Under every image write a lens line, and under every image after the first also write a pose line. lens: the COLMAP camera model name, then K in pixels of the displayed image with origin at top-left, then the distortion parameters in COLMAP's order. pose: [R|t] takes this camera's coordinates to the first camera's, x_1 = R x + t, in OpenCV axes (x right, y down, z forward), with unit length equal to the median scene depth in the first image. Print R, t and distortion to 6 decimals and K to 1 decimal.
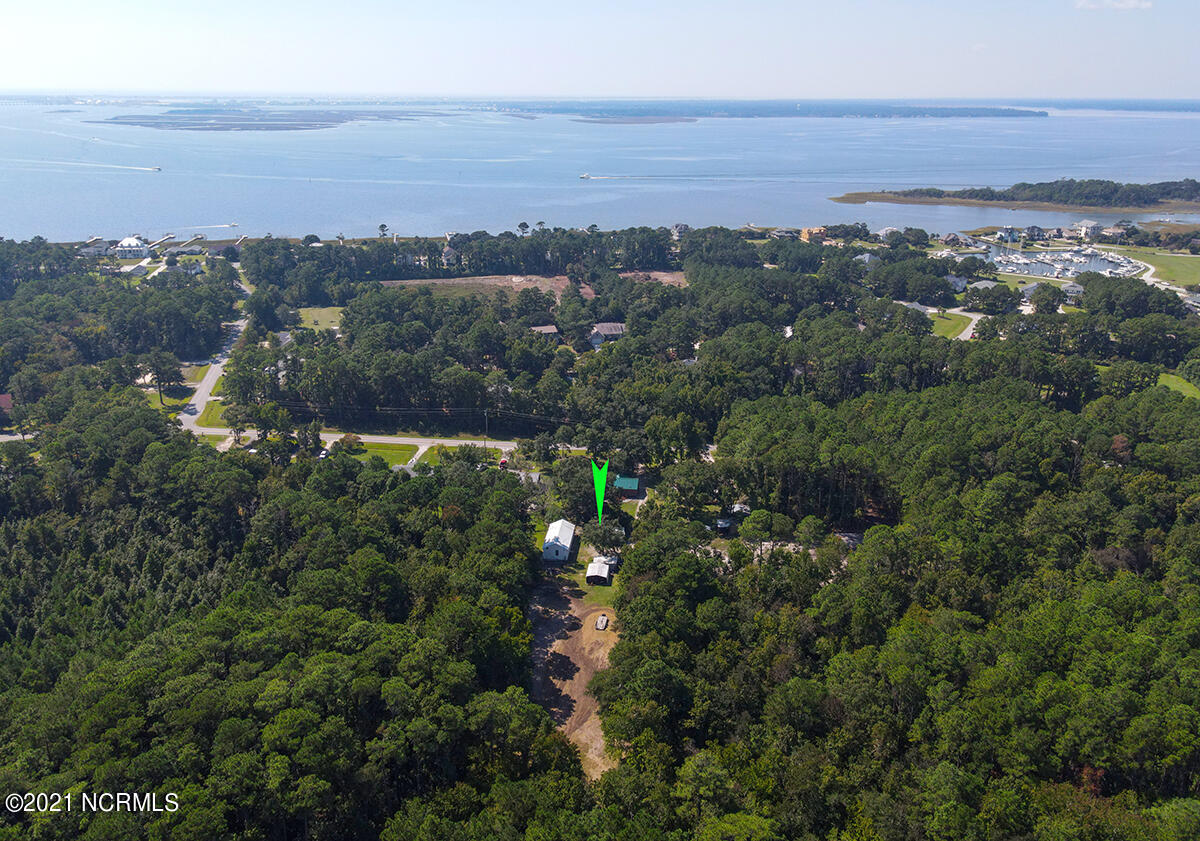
lens RADIAL K [[852.3, 0, 596.0], [0, 852.3, 428.6], [0, 0, 1]] dist [0.003625, 0.011414]
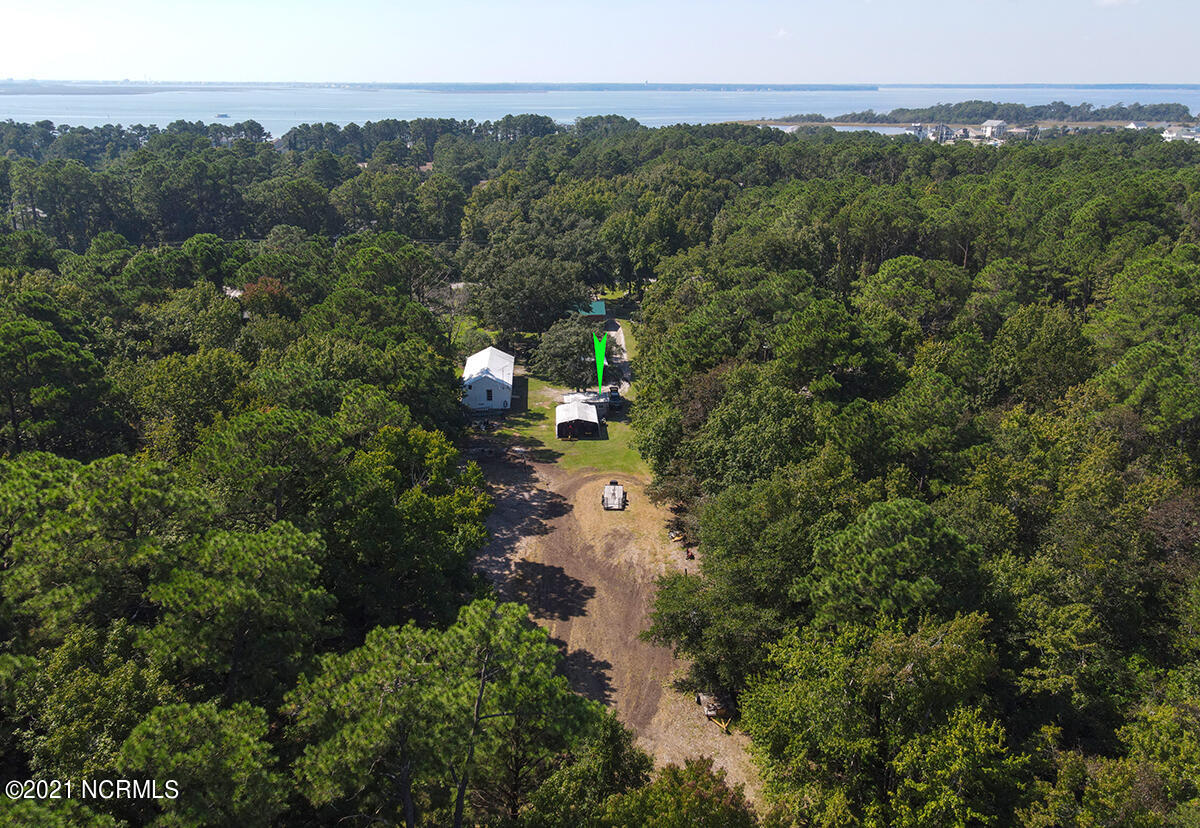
lens RADIAL K [[852.3, 0, 595.4], [0, 852.3, 401.9], [0, 0, 1]] dist [0.003625, 0.011414]
pose [[0.985451, -0.056747, 0.160204, -0.066924], [0.059521, 0.998148, -0.012570, 0.164187], [-0.159194, 0.021923, 0.987004, 0.493301]]
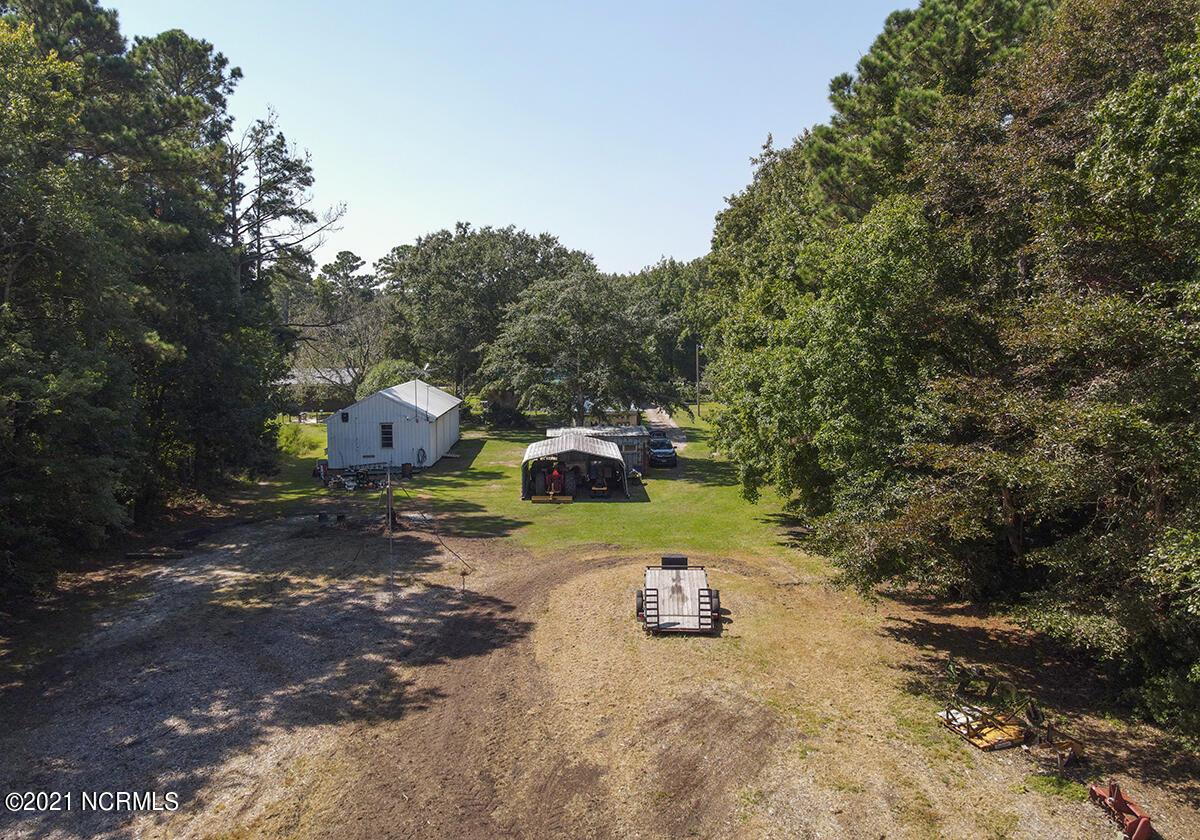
lens RADIAL K [[852.3, 0, 605.5], [0, 852.3, 419.9], [0, 0, 1]] dist [0.003625, 0.011414]
pose [[0.988343, -0.021838, 0.150671, -0.021289], [0.061594, 0.962404, -0.264545, 0.213022], [-0.139229, 0.270742, 0.952530, 0.785917]]
